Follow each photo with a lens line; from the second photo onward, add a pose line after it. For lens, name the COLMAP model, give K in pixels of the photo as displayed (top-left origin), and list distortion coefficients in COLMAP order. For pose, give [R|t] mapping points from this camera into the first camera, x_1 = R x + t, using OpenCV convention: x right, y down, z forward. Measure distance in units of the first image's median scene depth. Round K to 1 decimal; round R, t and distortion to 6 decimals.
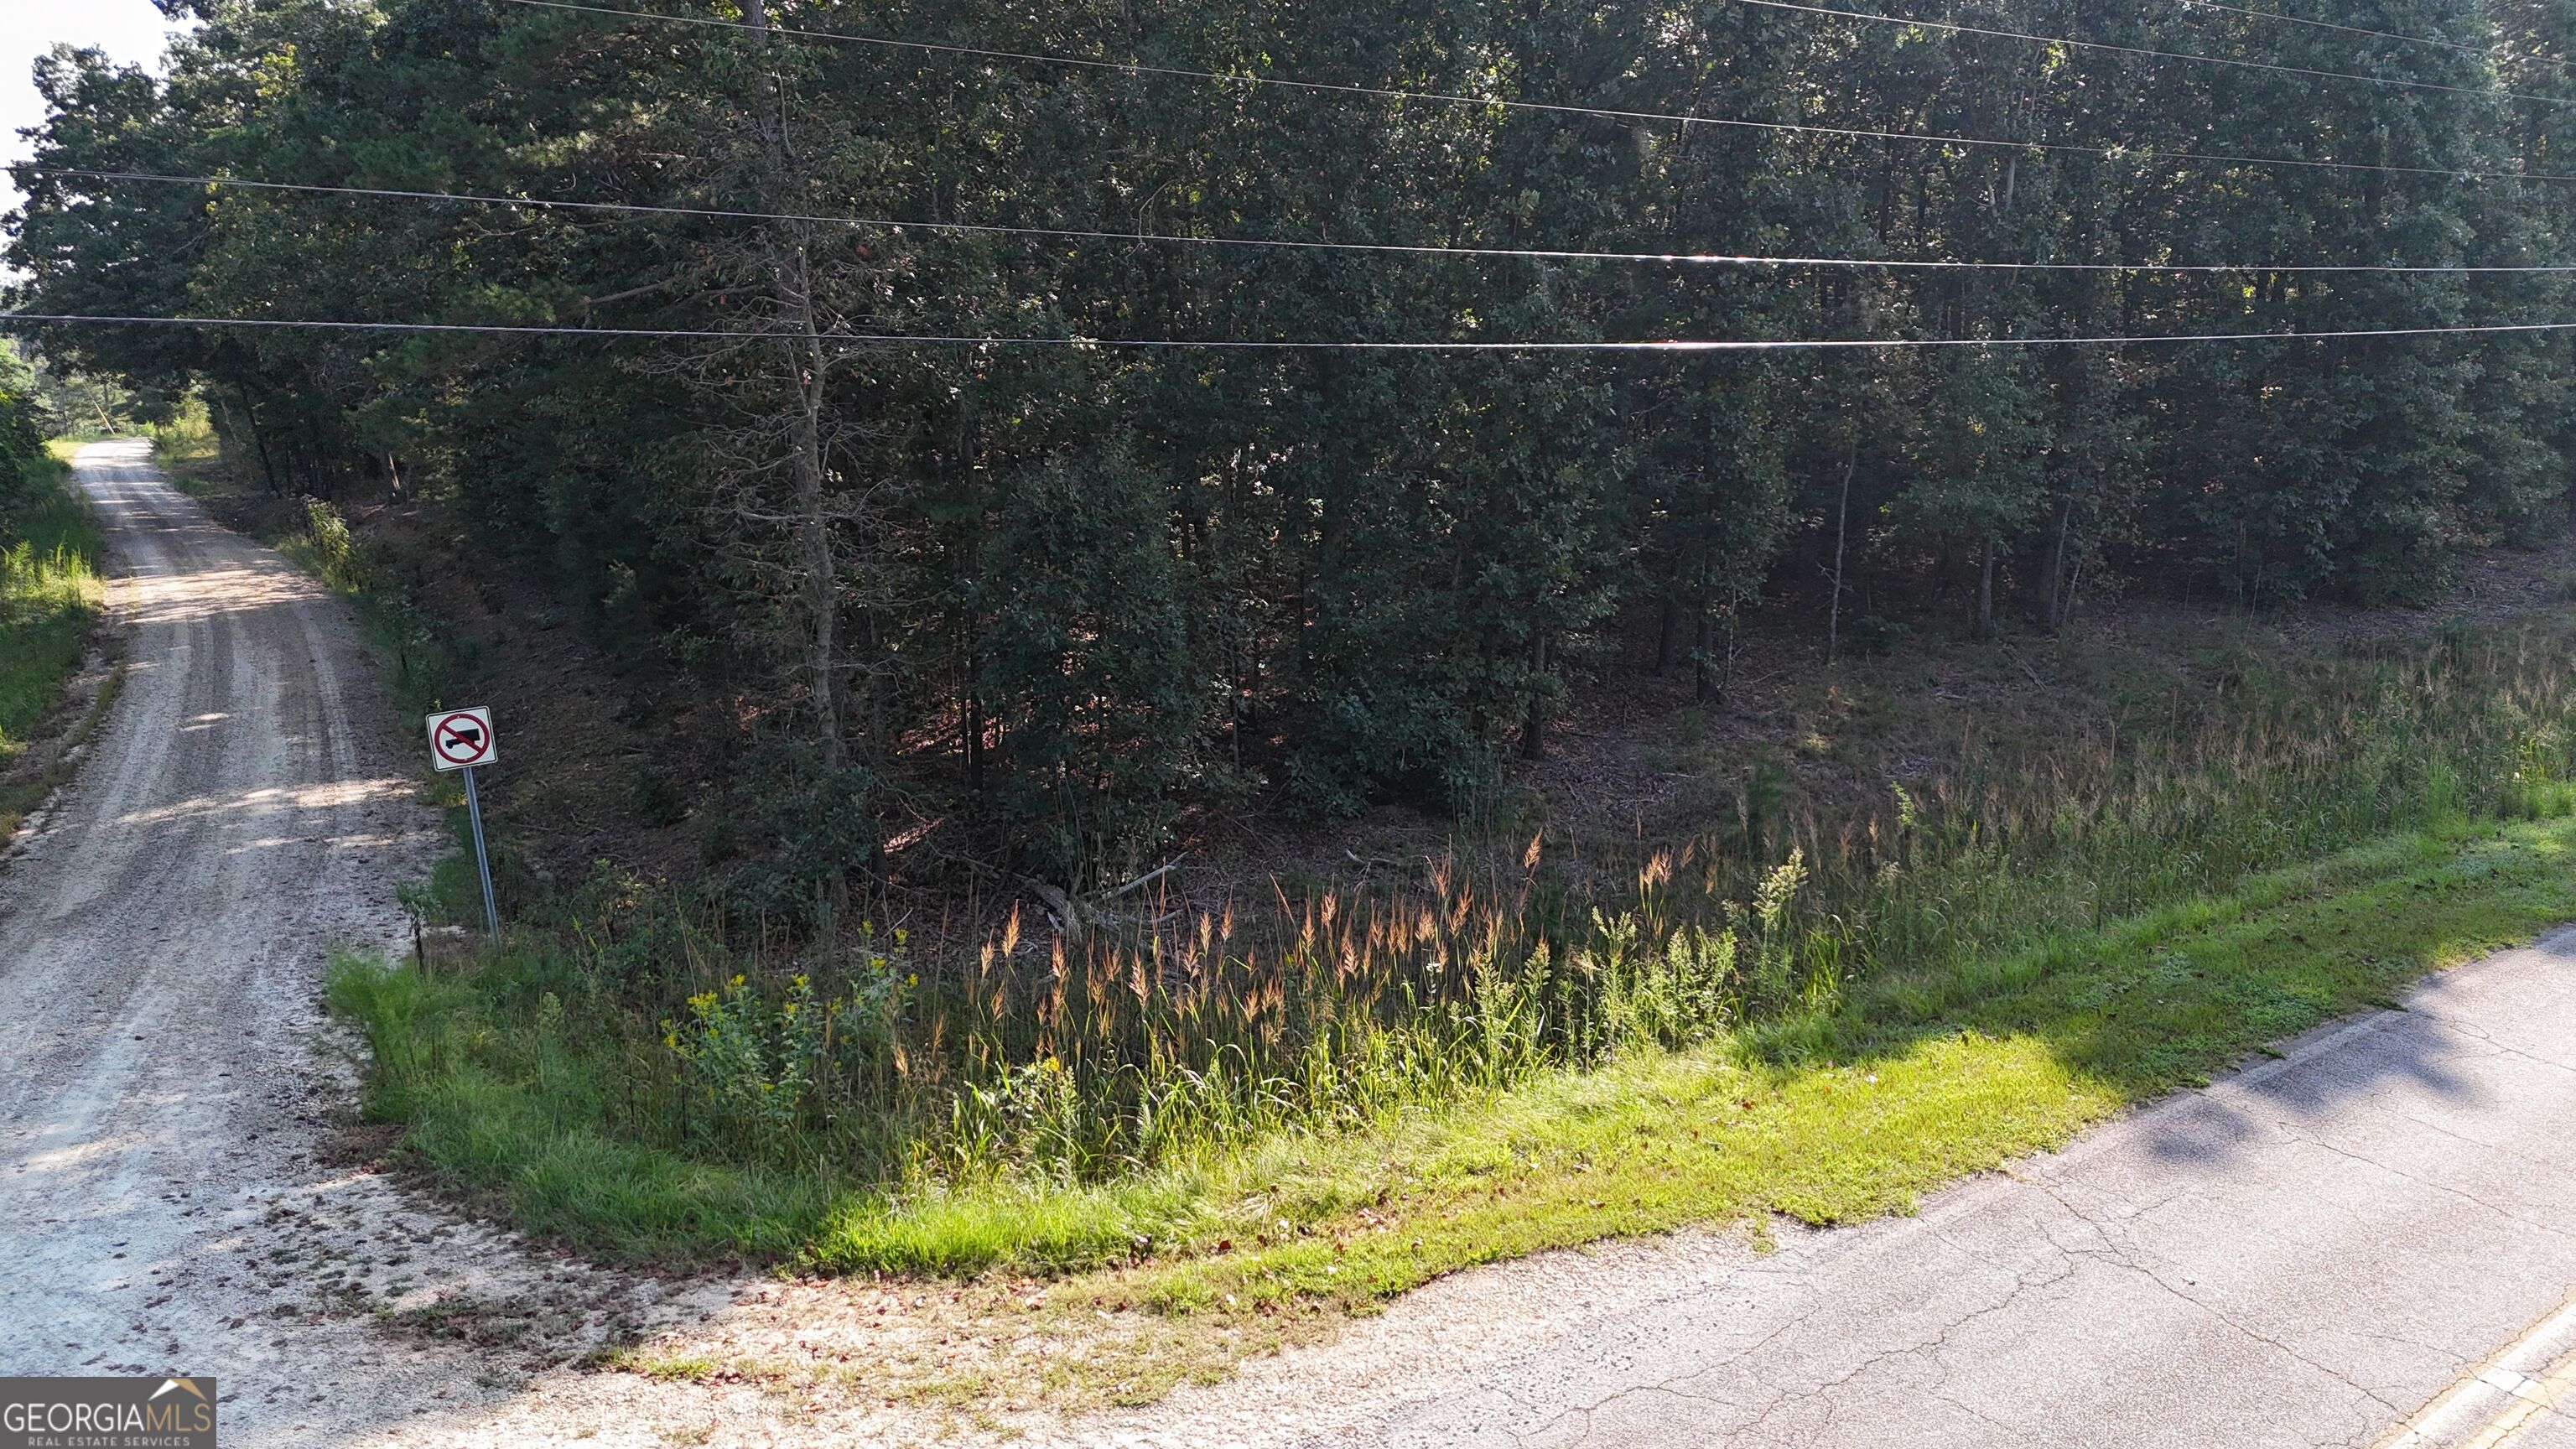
lens RADIAL K [[1888.4, 0, 1284.3], [0, 1888.4, 731.7], [0, 0, 1]] dist [0.083581, -0.087346]
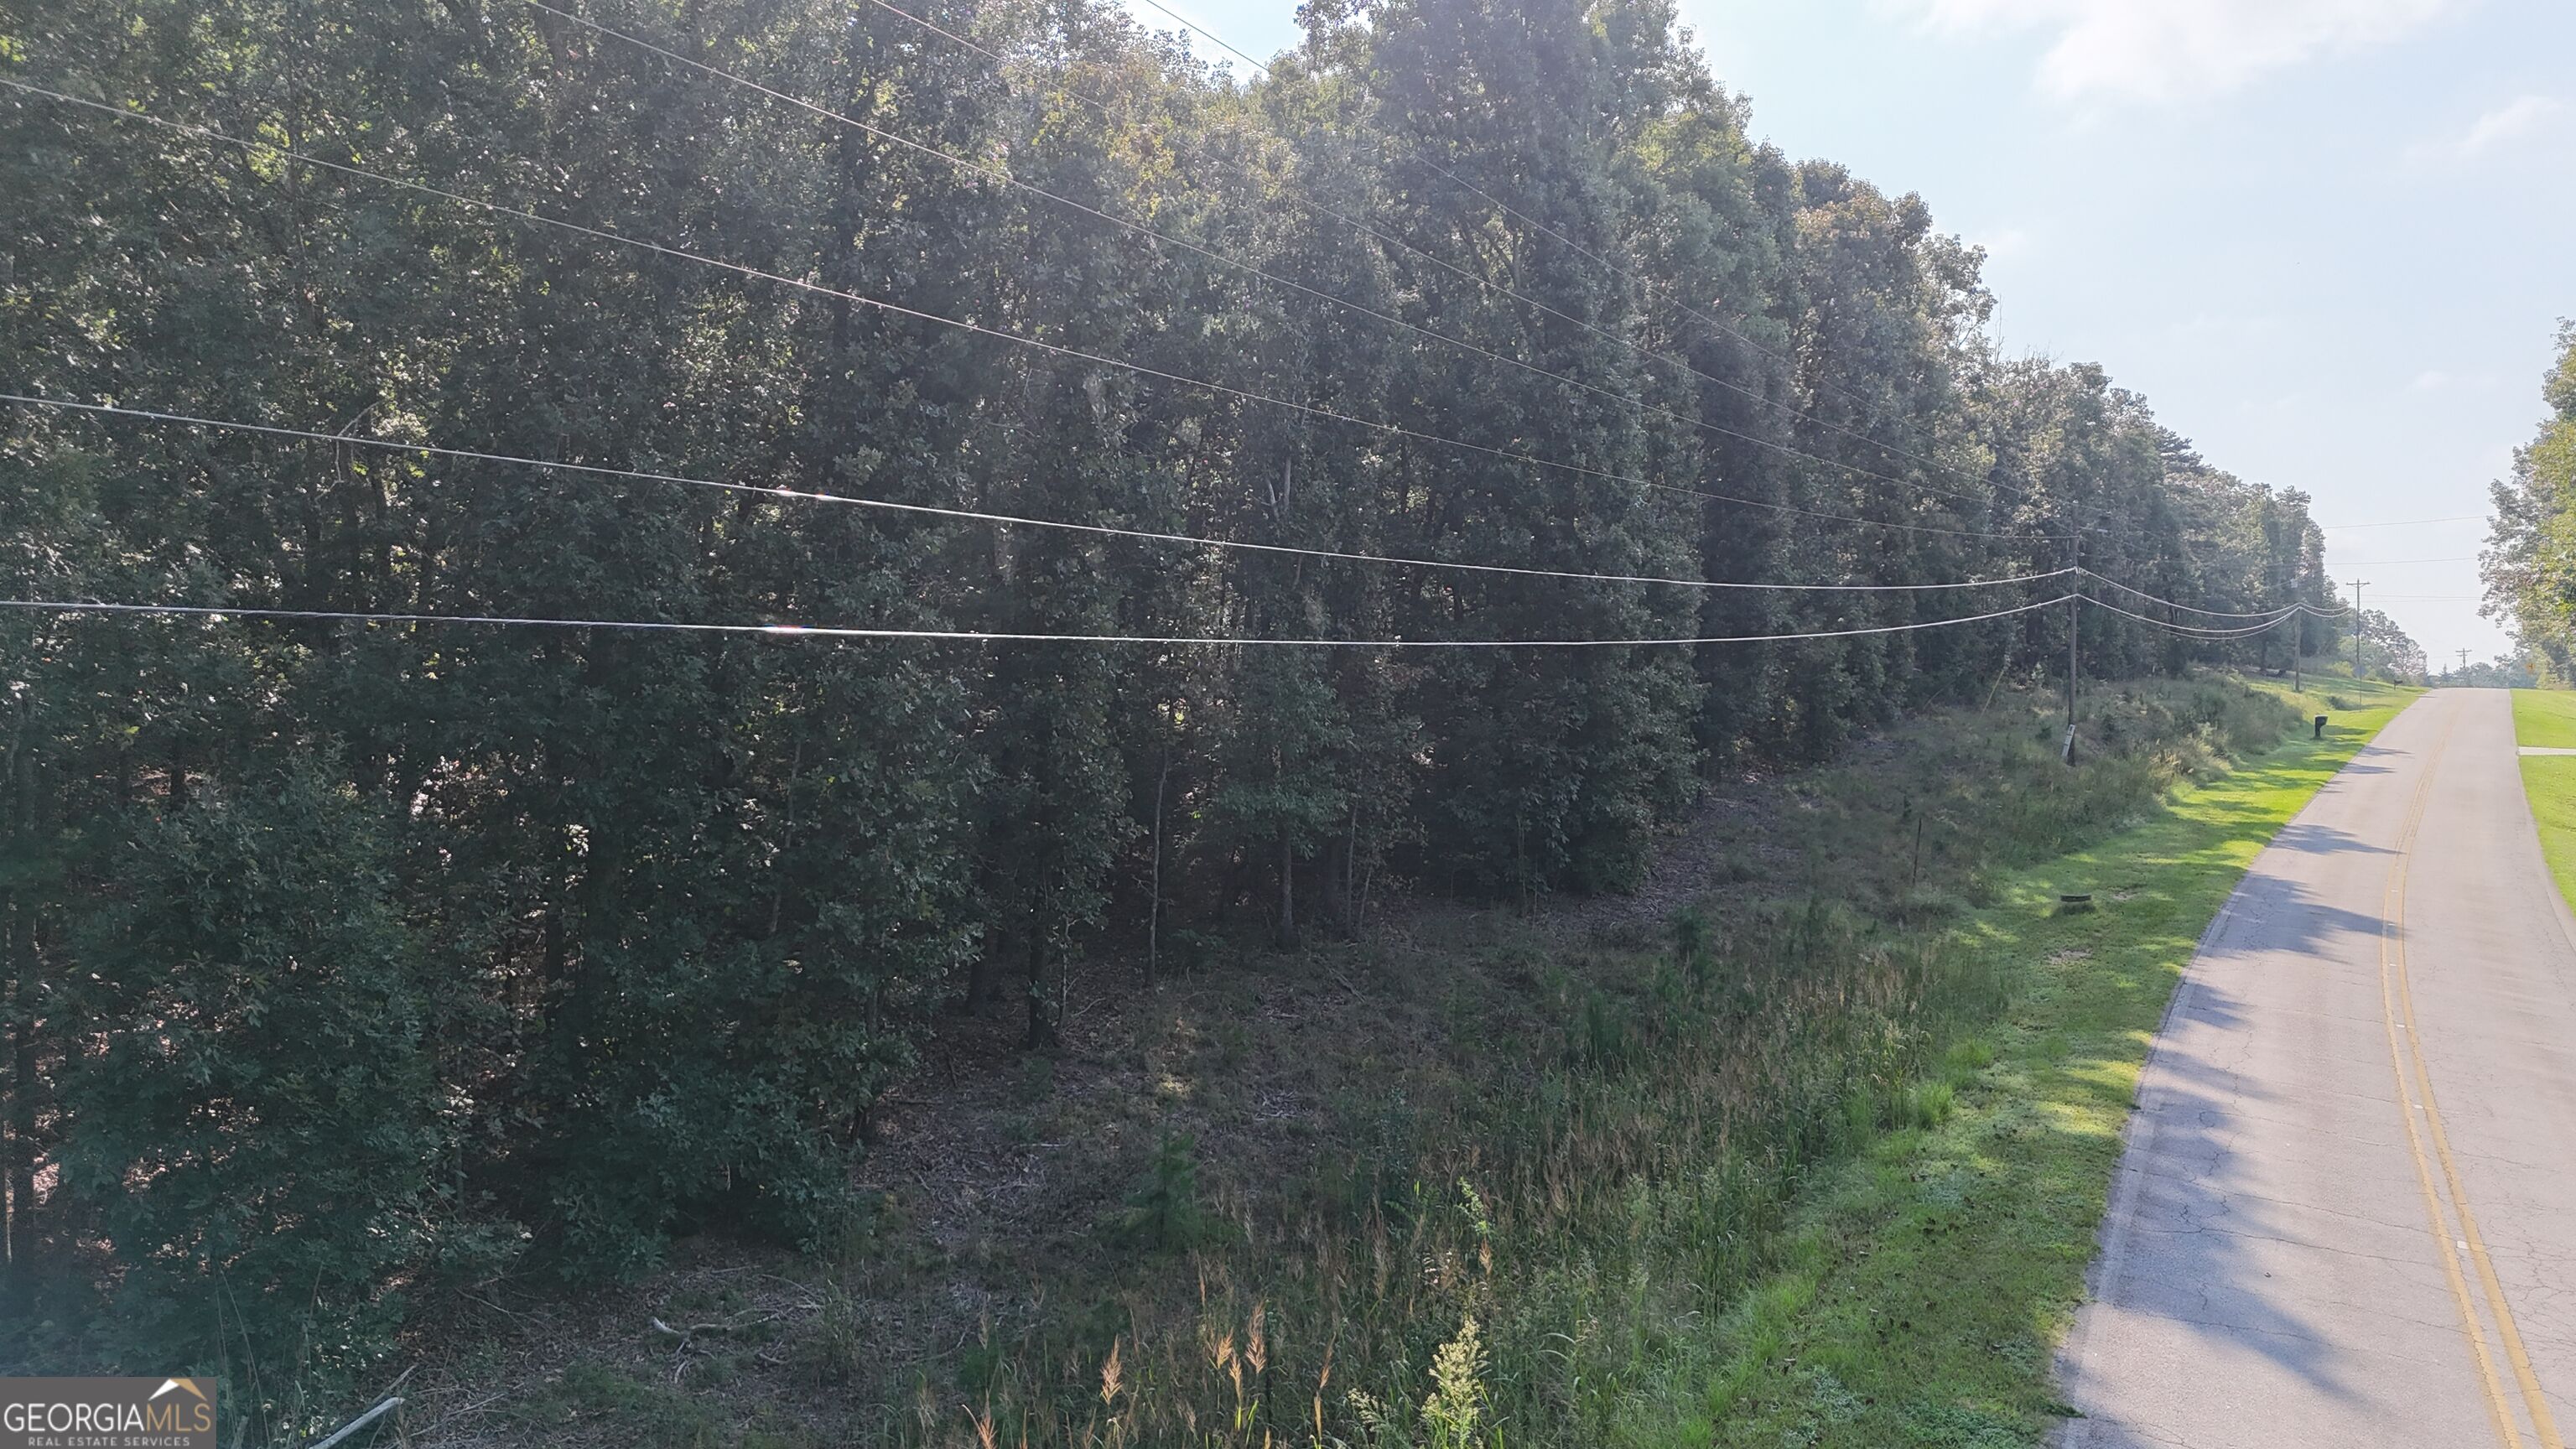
lens RADIAL K [[1888.4, 0, 1287.7], [0, 1888.4, 713.6], [0, 0, 1]] dist [0.083581, -0.087346]
pose [[0.893322, 0.000613, 0.449417, -0.067185], [0.069785, 0.987681, -0.140061, -0.038926], [-0.443966, 0.156482, 0.882274, 0.188522]]
